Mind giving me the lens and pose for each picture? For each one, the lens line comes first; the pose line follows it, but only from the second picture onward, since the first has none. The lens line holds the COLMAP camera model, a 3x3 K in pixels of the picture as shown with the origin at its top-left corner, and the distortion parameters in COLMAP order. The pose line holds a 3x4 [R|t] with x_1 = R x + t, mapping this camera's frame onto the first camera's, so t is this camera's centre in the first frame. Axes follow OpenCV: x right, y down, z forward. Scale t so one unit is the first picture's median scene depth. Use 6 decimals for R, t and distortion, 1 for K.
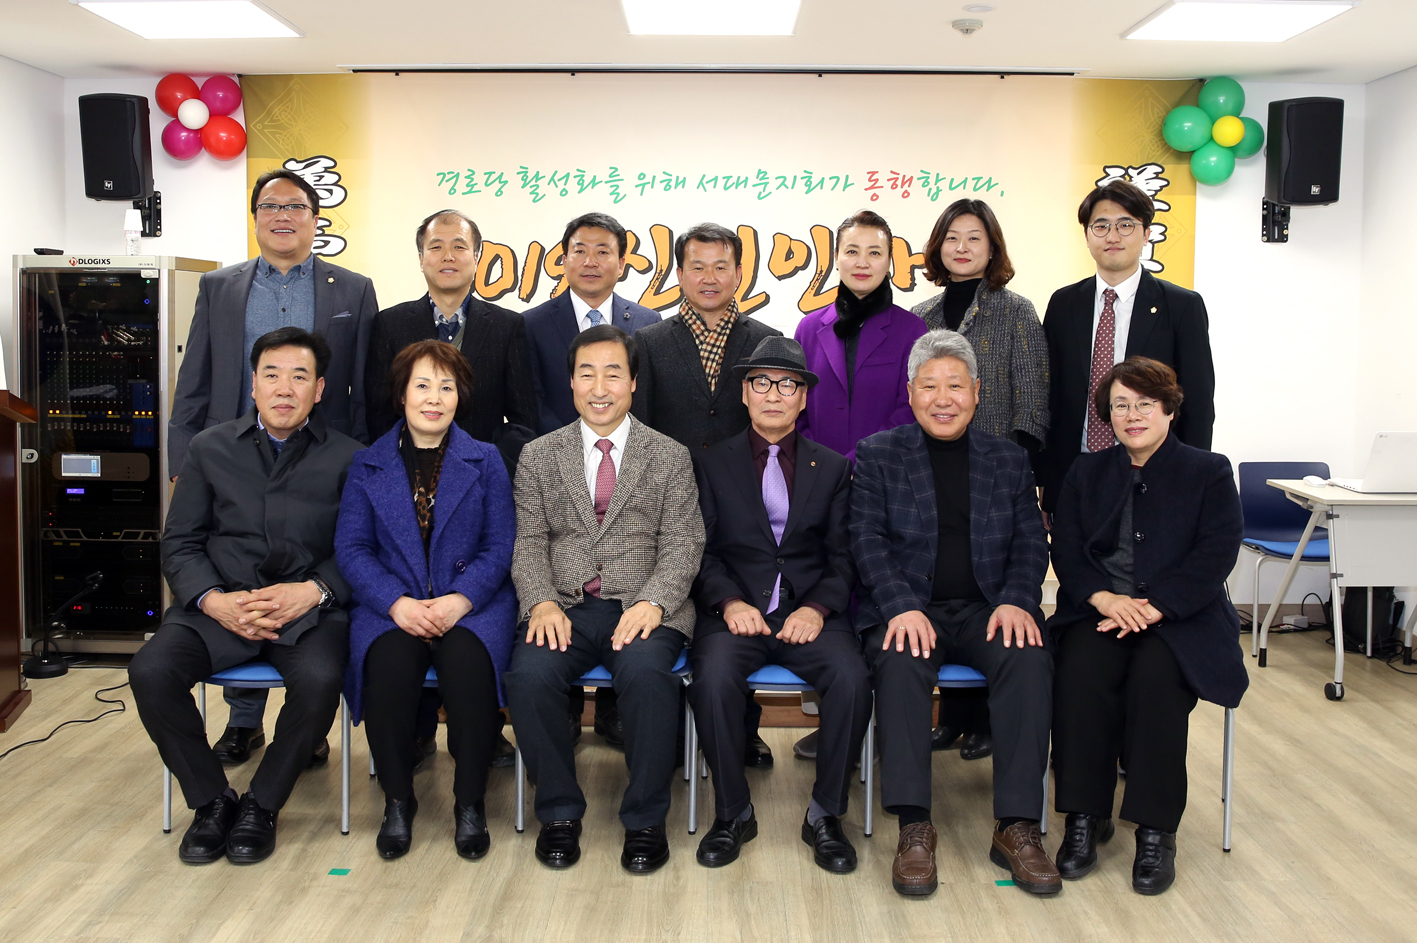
lens RADIAL K [[1571.3, 0, 756.6], [0, 1571.3, 405.5], [0, 0, 1]] dist [-0.068919, 0.000000]
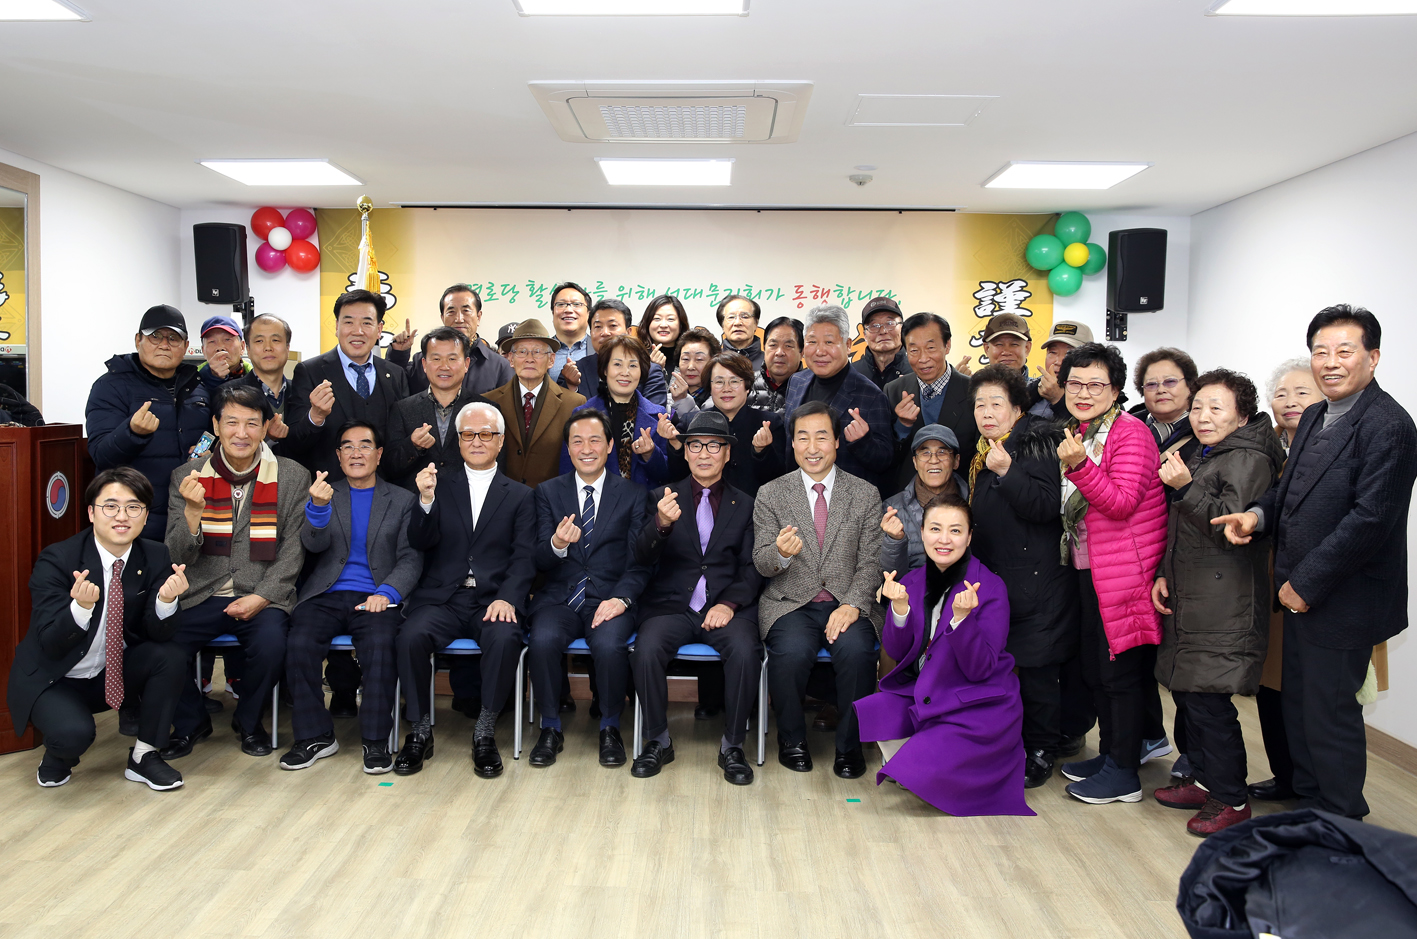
lens RADIAL K [[1526.2, 0, 706.3], [0, 1526.2, 468.5], [0, 0, 1]] dist [-0.008668, 0.000000]
pose [[0.998629, 0.010257, -0.051335, 0.064805], [-0.010559, 0.999928, -0.005618, 0.010003], [0.051274, 0.006152, 0.998666, -0.265542]]
